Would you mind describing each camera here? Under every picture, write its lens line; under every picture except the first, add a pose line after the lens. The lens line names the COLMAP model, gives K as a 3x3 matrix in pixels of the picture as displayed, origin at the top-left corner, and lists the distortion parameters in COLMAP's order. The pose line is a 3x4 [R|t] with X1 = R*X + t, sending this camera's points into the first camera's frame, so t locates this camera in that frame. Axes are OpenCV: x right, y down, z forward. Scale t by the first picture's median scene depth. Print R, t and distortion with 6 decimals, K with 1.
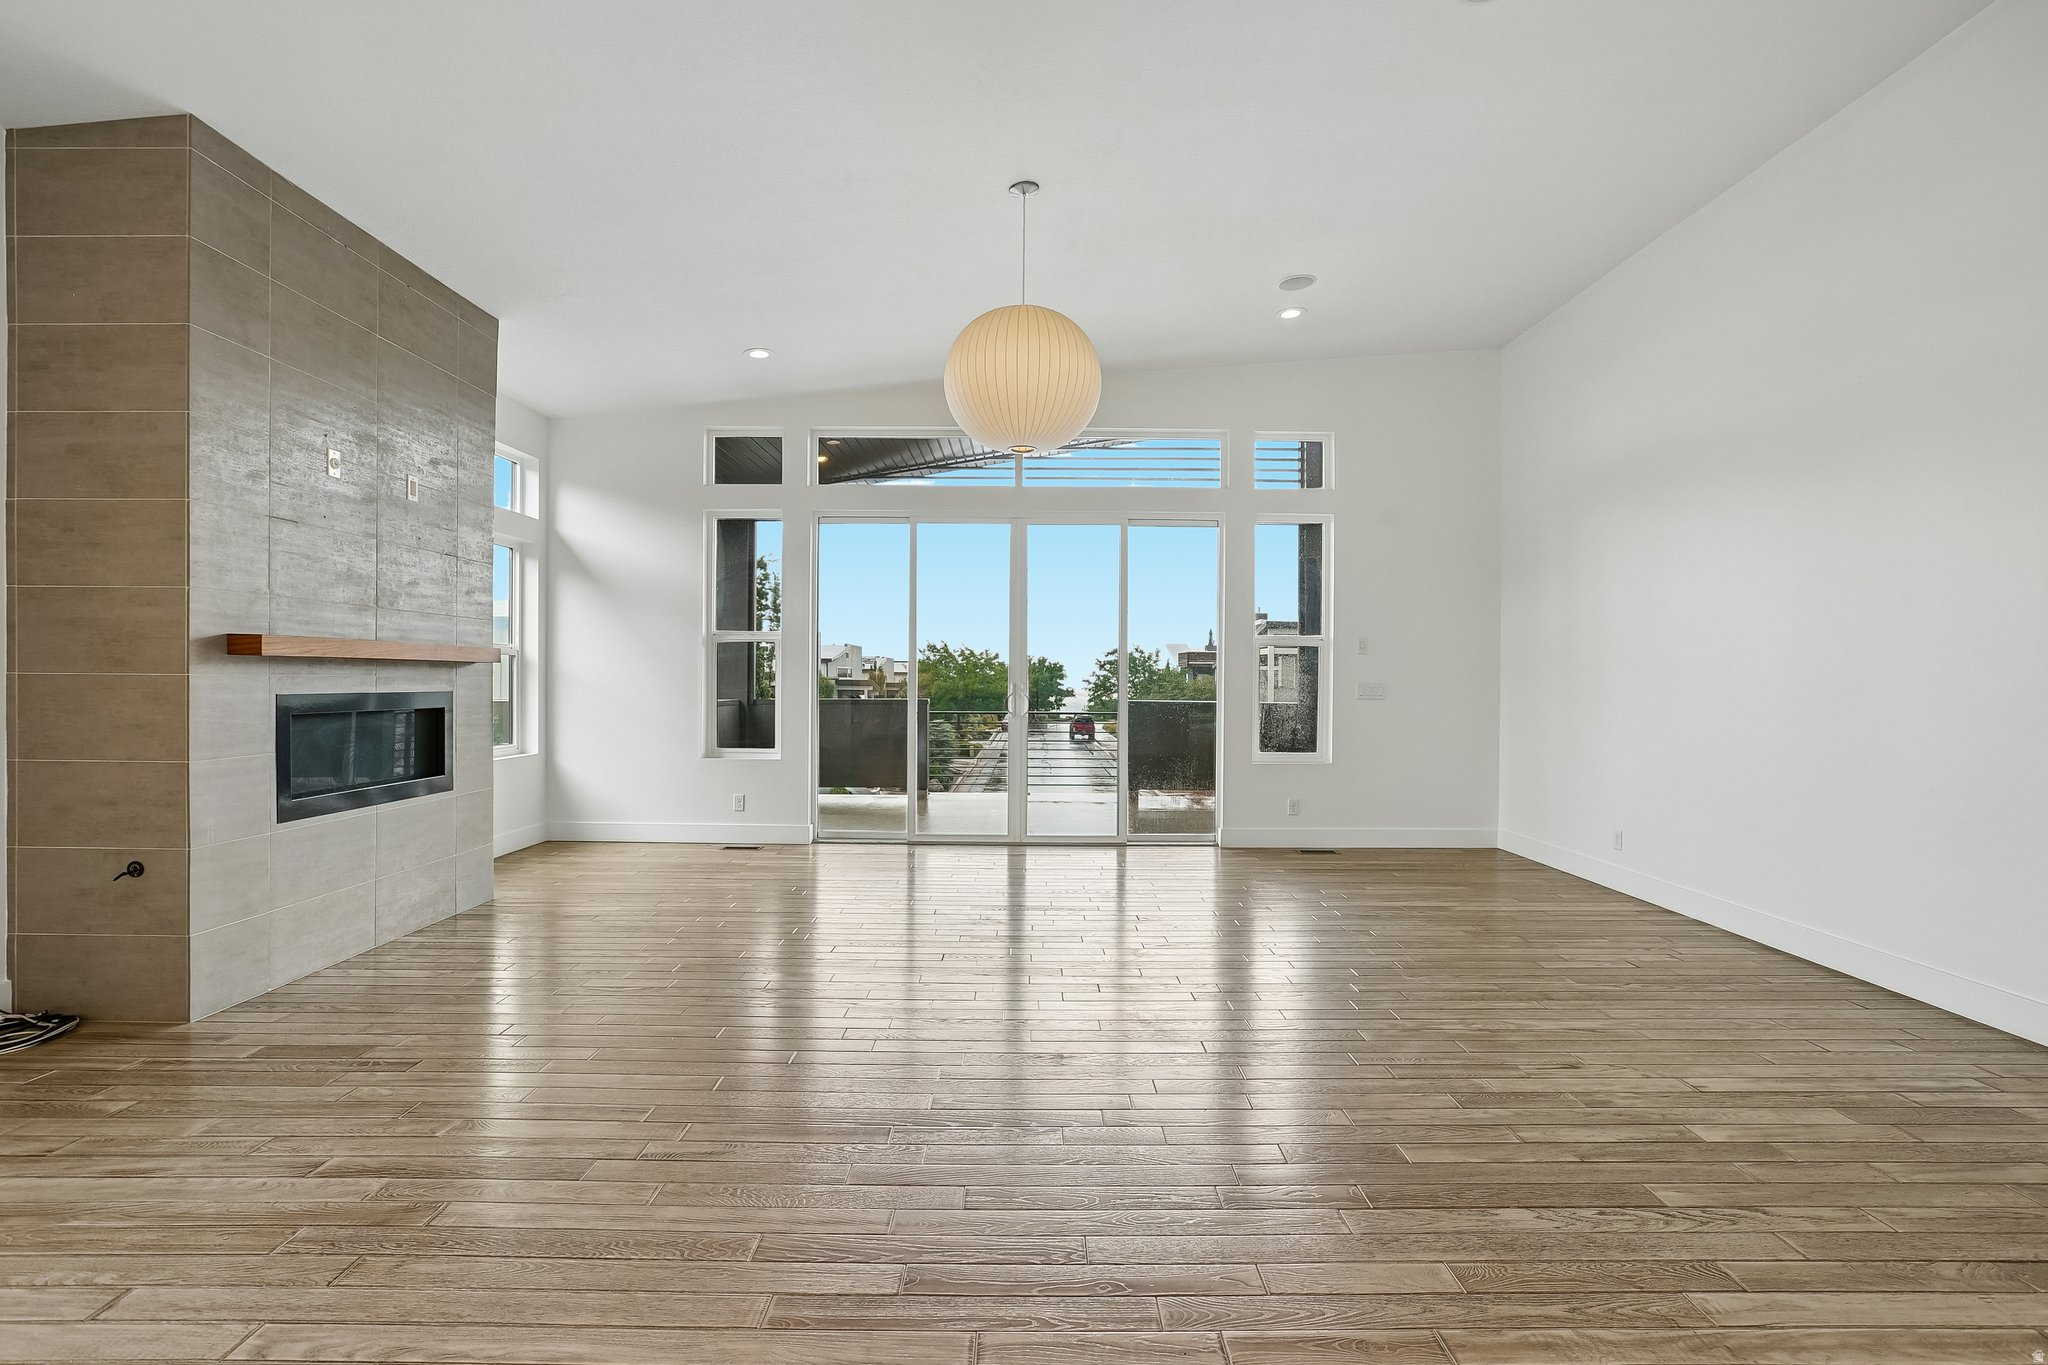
lens RADIAL K [[969.2, 0, 1017.2], [0, 969.2, 685.4], [0, 0, 1]] dist [-0.020476, 0.010715]
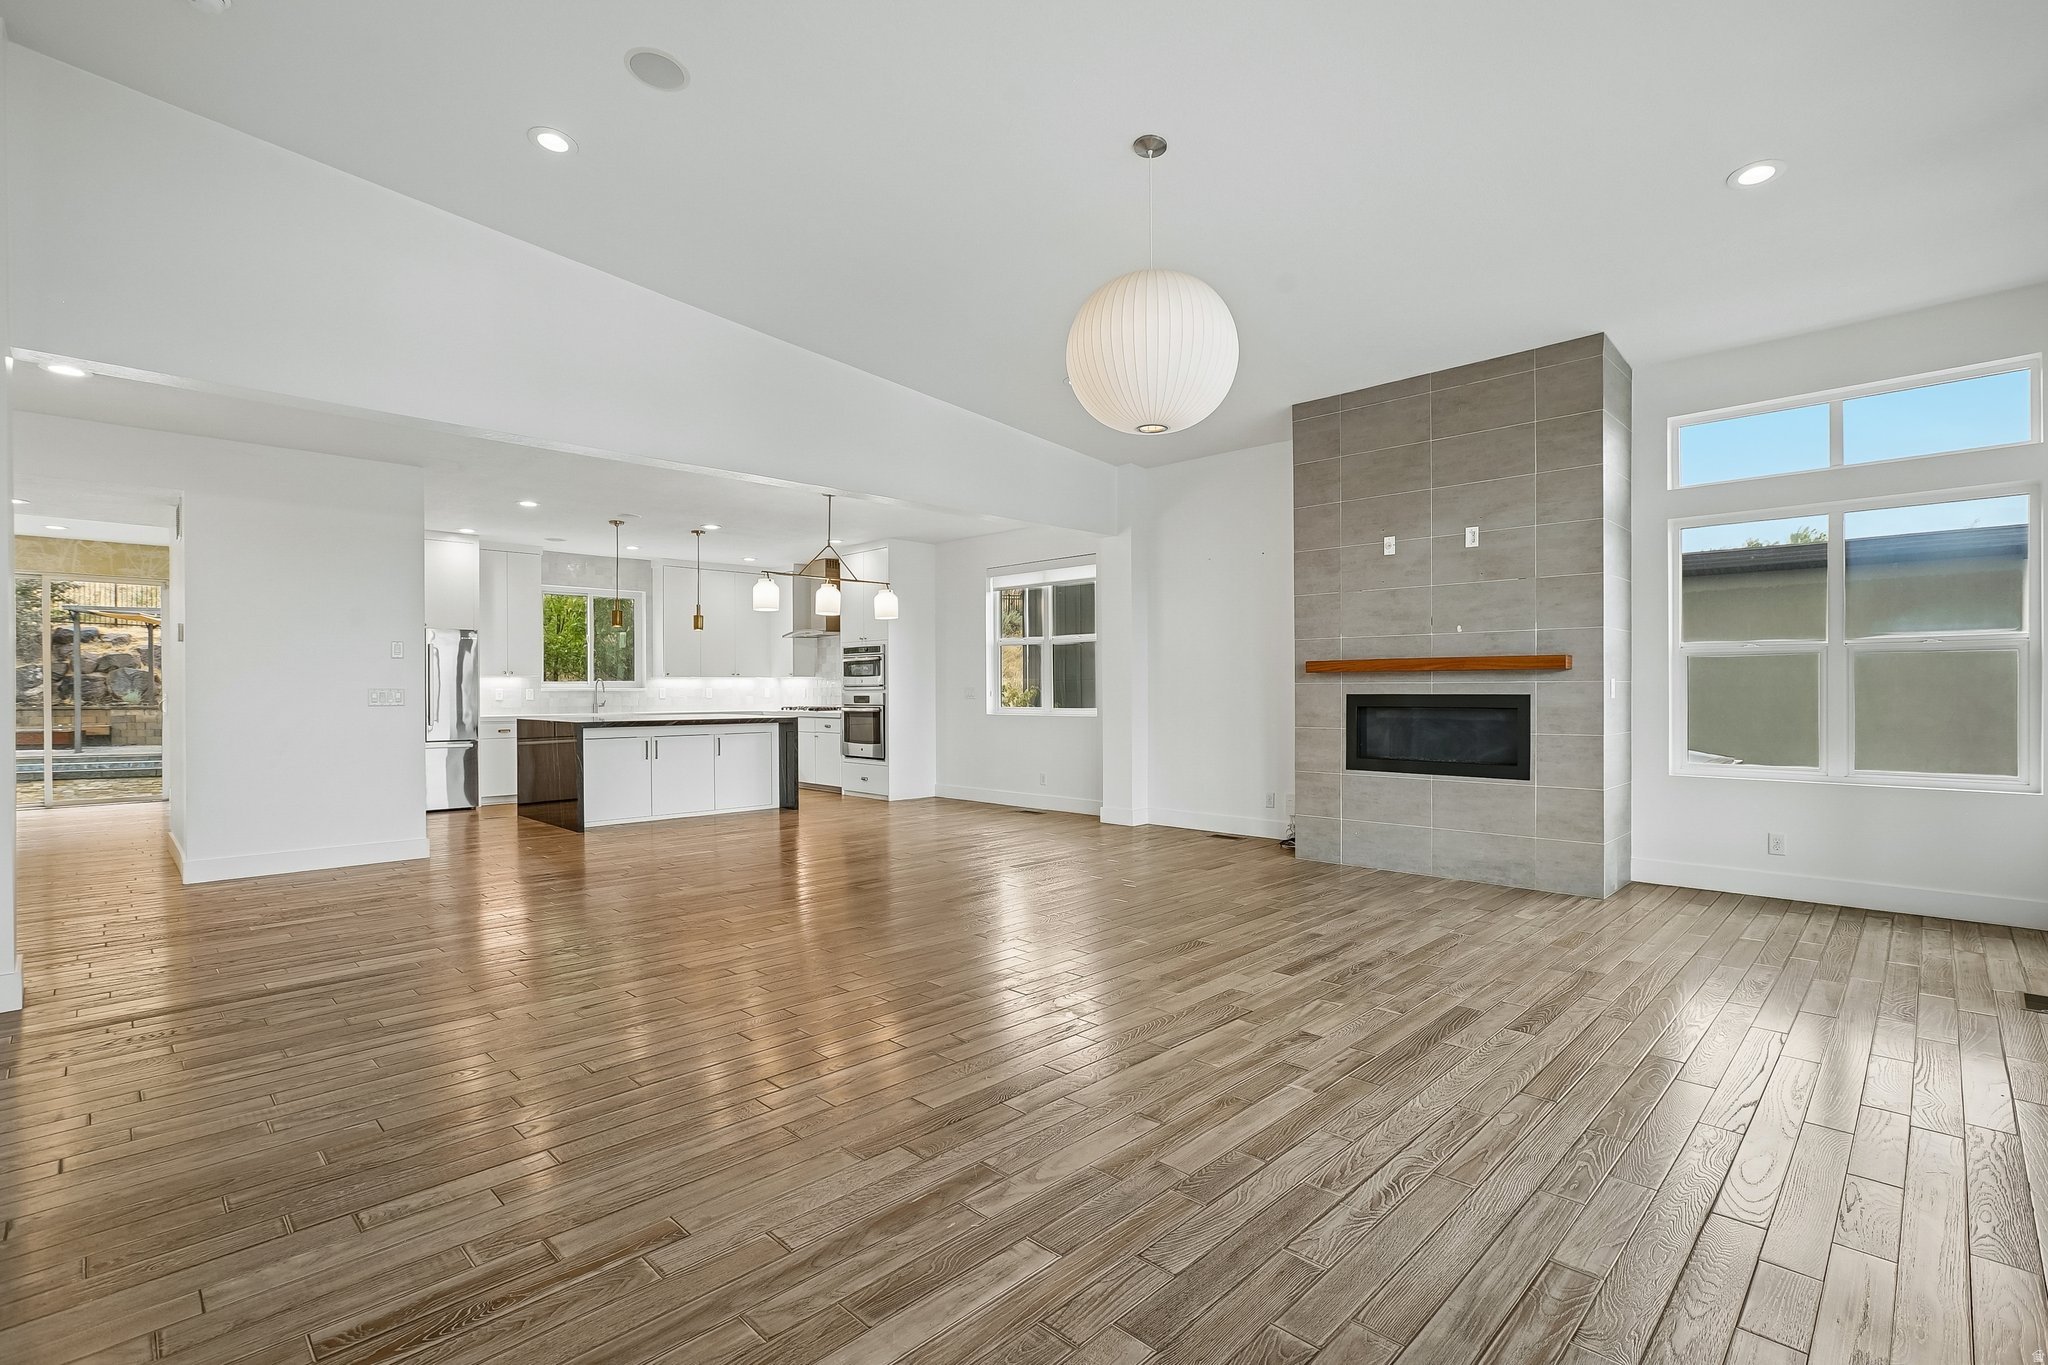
lens RADIAL K [[928.9, 0, 1023.4], [0, 928.9, 691.3], [0, 0, 1]] dist [-0.021741, 0.000993]
pose [[-0.705504, -0.006541, -0.708675, 0.442756], [-0.010198, 0.999948, 0.000923, 0.005216], [0.708632, 0.007878, -0.705534, 0.955020]]
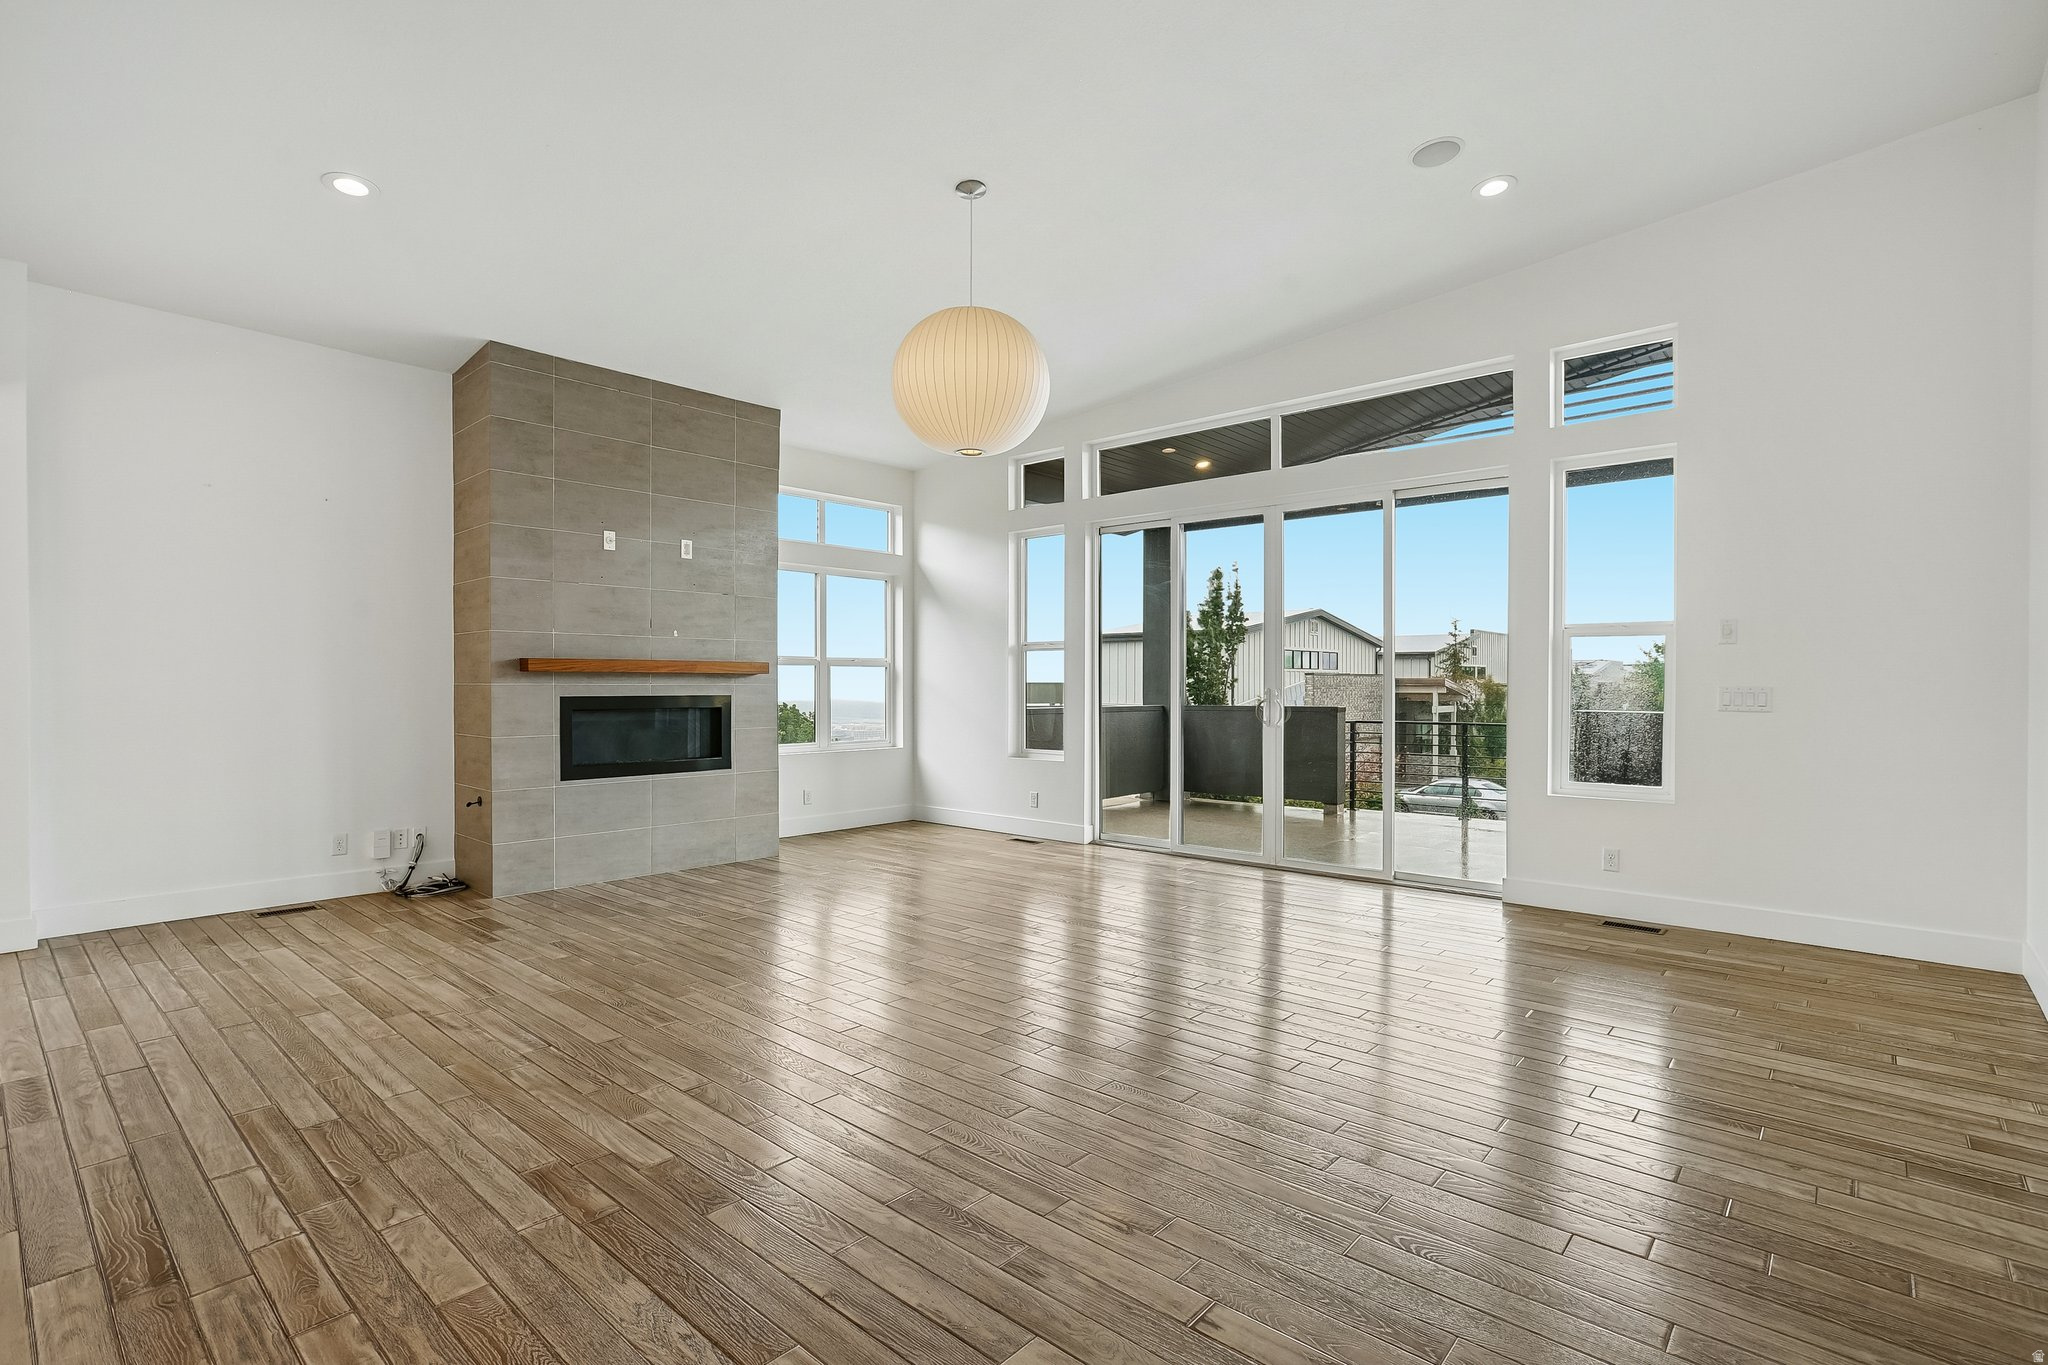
lens RADIAL K [[969.2, 0, 1033.6], [0, 969.2, 685.3], [0, 0, 1]] dist [-0.020476, 0.010715]
pose [[0.749587, -0.006308, -0.661876, 0.442064], [-0.000692, 0.999947, -0.010313, 0.004158], [0.661905, 0.008188, 0.749543, 0.189031]]
